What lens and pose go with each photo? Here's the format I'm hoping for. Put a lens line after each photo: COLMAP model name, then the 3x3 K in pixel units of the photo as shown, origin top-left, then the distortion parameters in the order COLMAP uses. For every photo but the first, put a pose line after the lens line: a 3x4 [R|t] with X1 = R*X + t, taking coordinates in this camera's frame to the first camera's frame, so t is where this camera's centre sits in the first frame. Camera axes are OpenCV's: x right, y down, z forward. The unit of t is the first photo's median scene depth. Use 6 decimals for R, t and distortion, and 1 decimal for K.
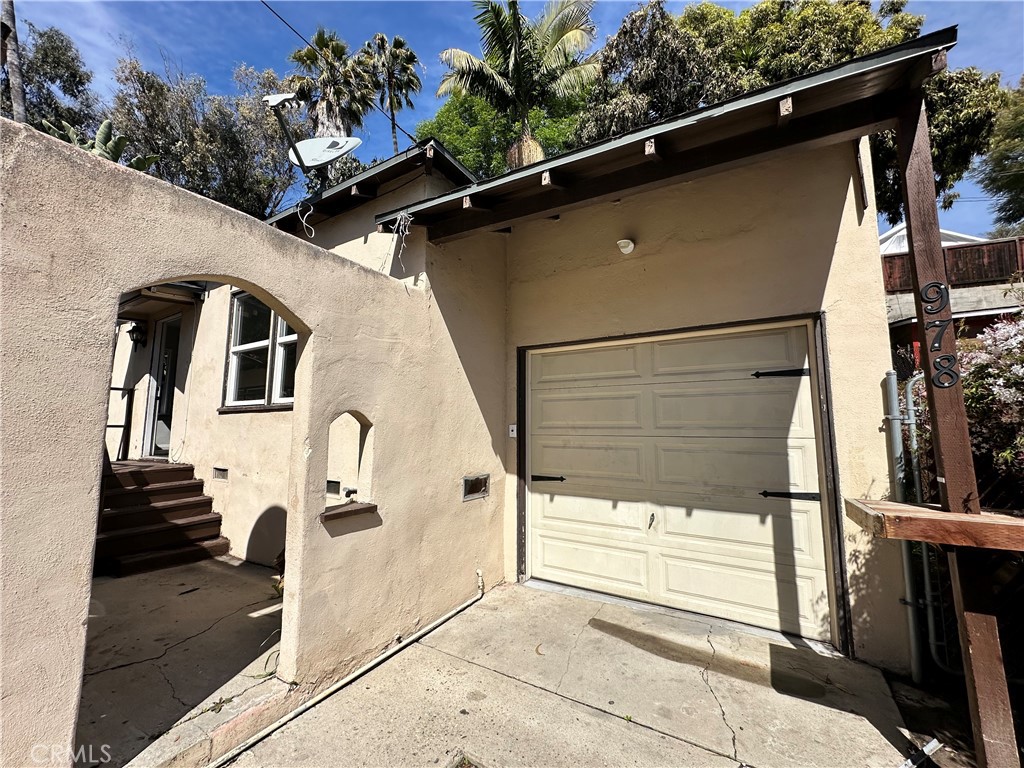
lens RADIAL K [[408.0, 0, 513.3], [0, 408.0, 380.7], [0, 0, 1]] dist [-0.010899, 0.001705]
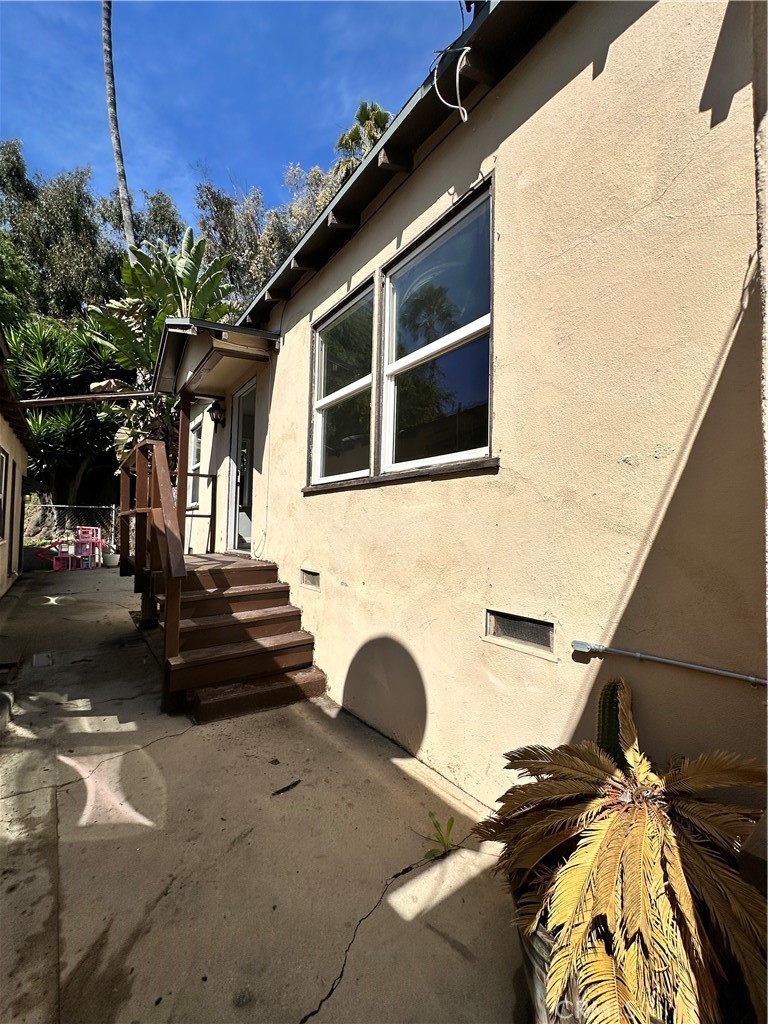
lens RADIAL K [[408.0, 0, 380.0], [0, 408.0, 513.3], [0, 0, 1]] dist [-0.010899, 0.001705]
pose [[0.921635, 0.004664, -0.388031, -0.315330], [0.024237, 0.997284, 0.069554, 0.064980], [0.387301, -0.073509, 0.919018, 0.379488]]
